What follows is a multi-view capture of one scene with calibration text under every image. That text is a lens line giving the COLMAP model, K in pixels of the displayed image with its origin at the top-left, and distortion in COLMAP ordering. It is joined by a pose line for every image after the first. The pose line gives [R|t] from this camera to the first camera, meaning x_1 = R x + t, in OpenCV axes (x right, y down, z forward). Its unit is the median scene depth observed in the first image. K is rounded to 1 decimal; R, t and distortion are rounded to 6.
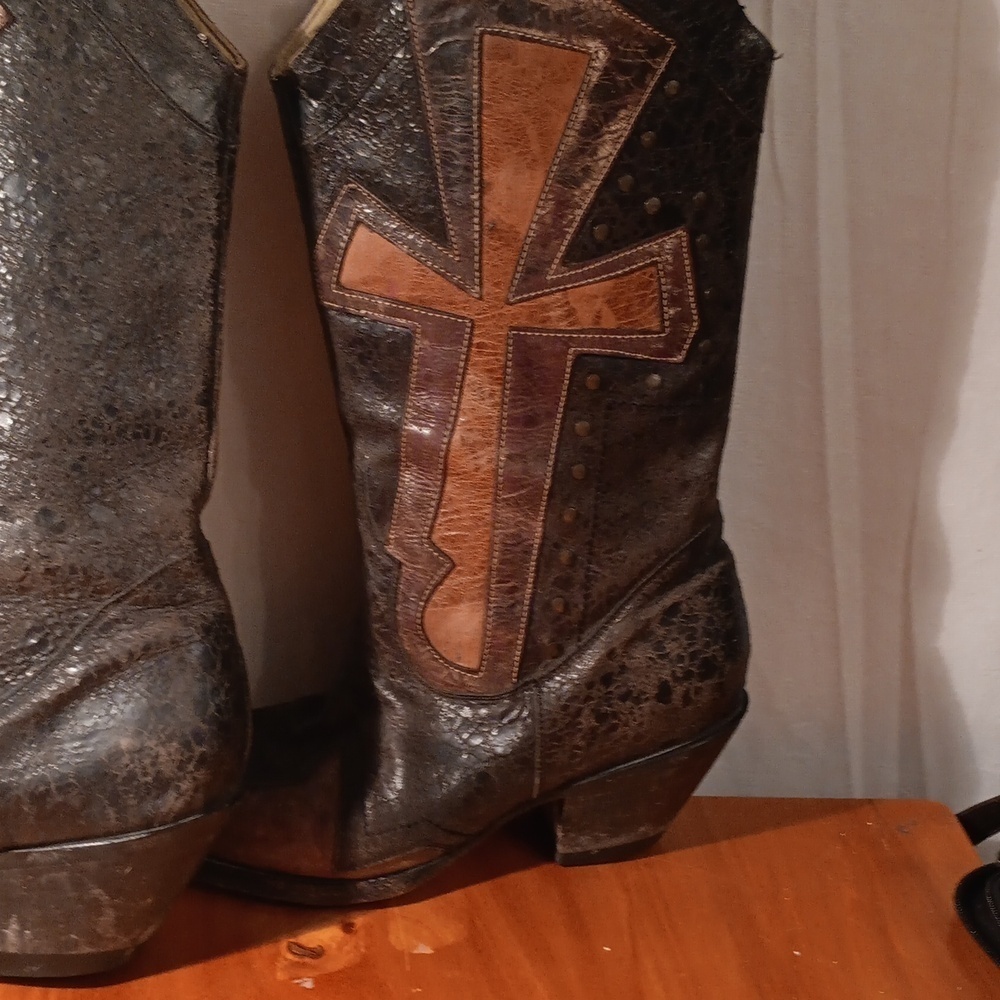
lens RADIAL K [[1686.5, 0, 500.0], [0, 1686.5, 500.0], [0, 0, 1]] dist [0.099831, -0.098548]
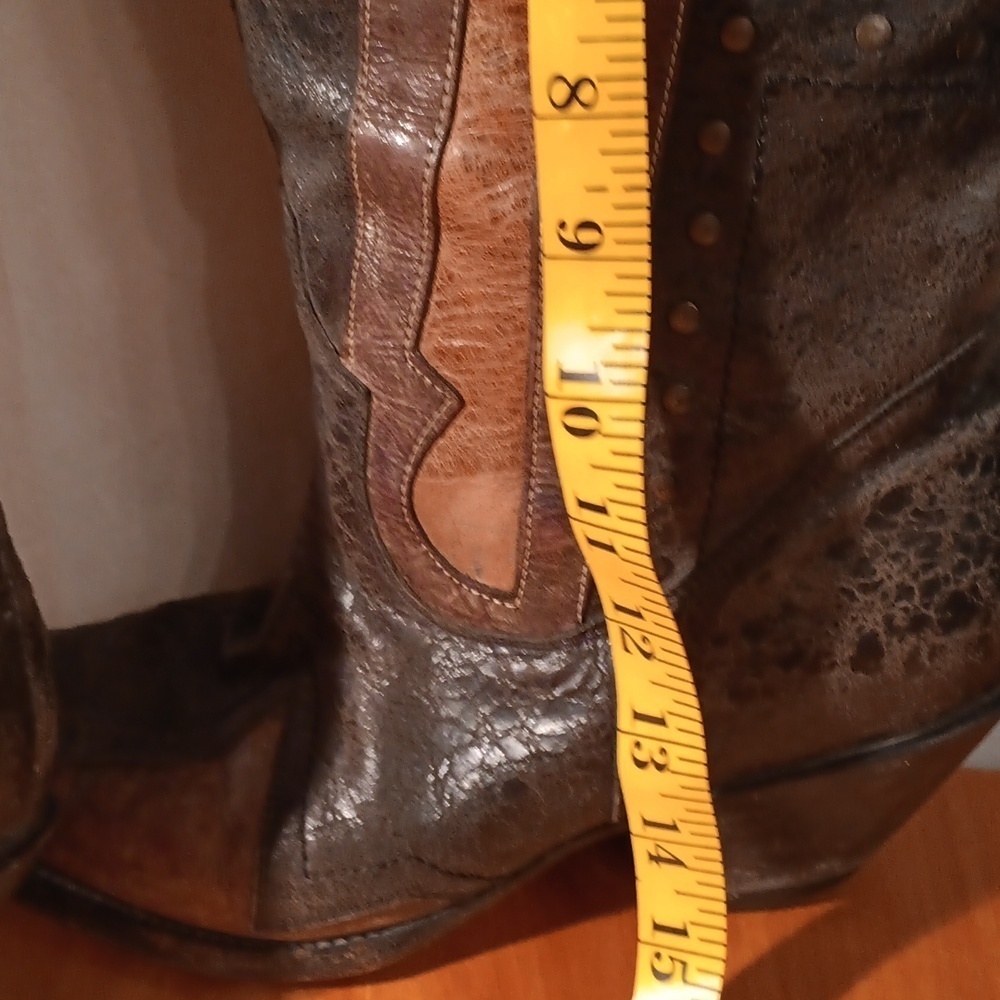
lens RADIAL K [[1686.5, 0, 500.0], [0, 1686.5, 500.0], [0, 0, 1]] dist [0.099831, -0.098548]
pose [[0.984055, 0.045857, -0.171853, 0.074094], [-0.009890, 0.978806, 0.204550, -0.038105], [0.177591, -0.199589, 0.963652, 0.493951]]
